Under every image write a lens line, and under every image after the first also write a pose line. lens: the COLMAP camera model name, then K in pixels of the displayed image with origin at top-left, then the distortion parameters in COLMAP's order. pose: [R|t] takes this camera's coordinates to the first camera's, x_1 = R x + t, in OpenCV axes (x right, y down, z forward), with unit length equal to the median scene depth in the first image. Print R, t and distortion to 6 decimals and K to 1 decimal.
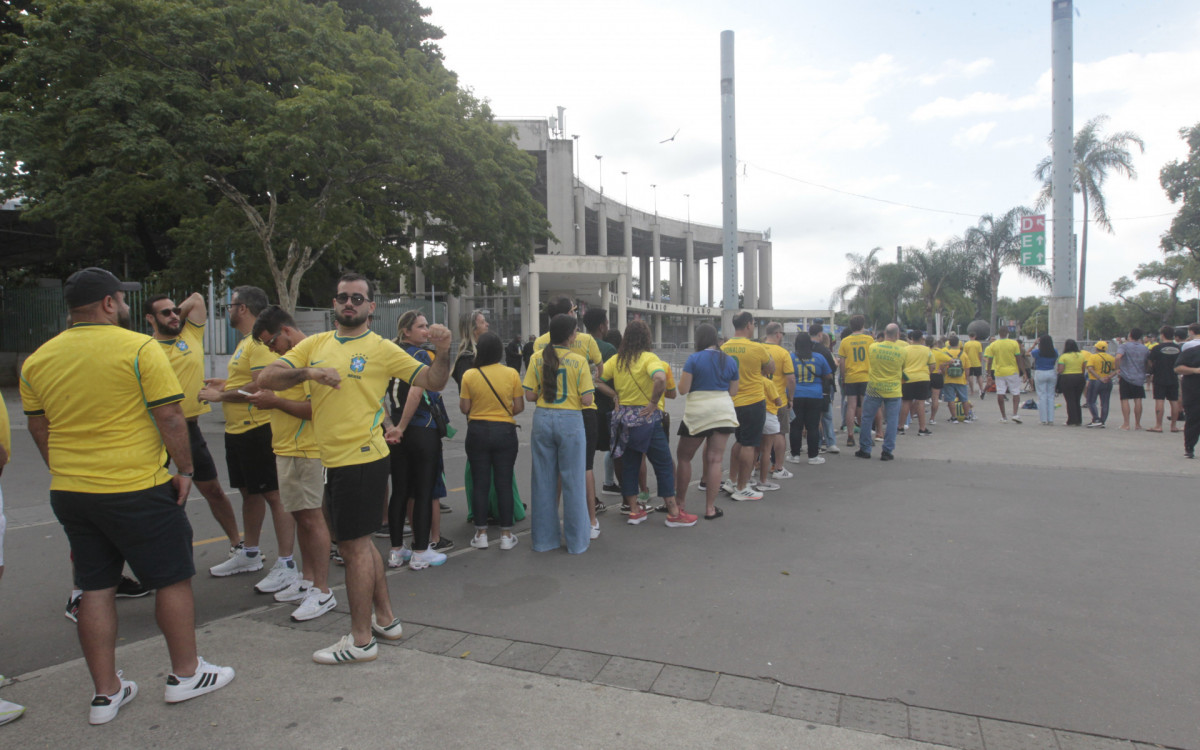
lens RADIAL K [[700.1, 0, 578.2], [0, 700.1, 374.9], [0, 0, 1]] dist [-0.047715, 0.024665]
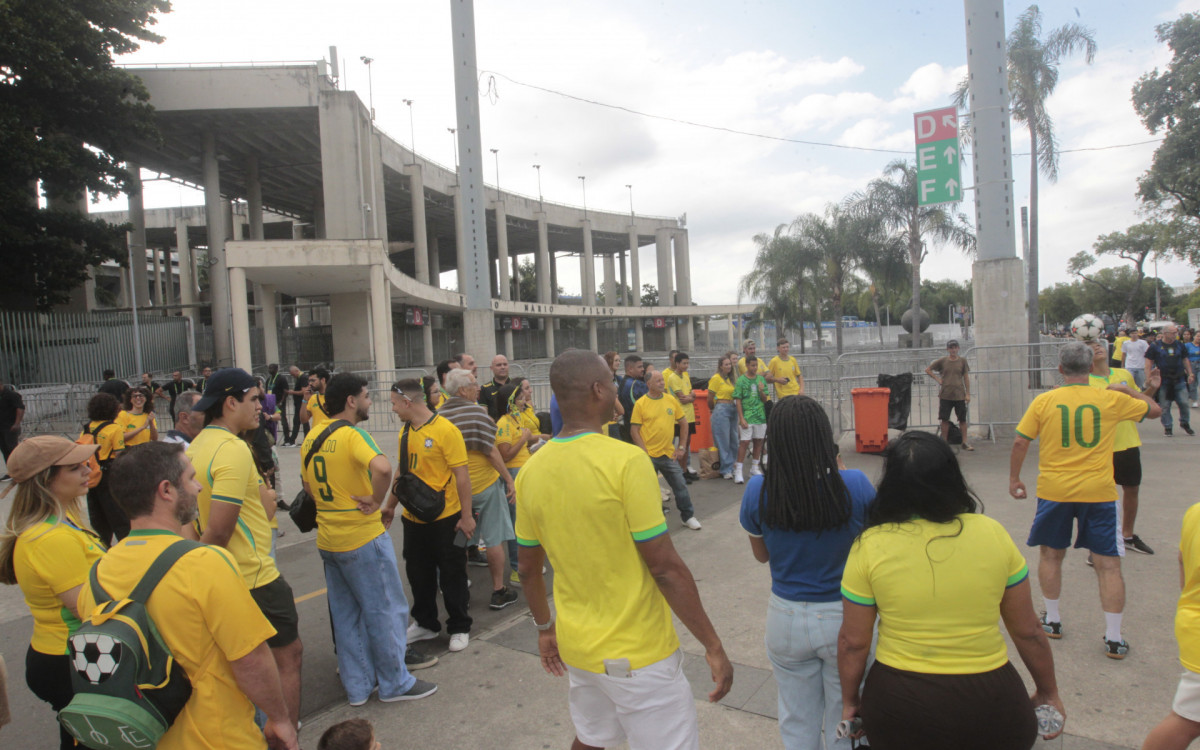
lens RADIAL K [[695.9, 0, 581.1], [0, 695.9, 376.2], [0, 0, 1]] dist [-0.048121, 0.022636]
pose [[0.998134, -0.045486, 0.040749, 0.665539], [0.045606, 0.998957, -0.002027, -0.070465], [-0.040614, 0.003882, 0.999167, 0.900816]]
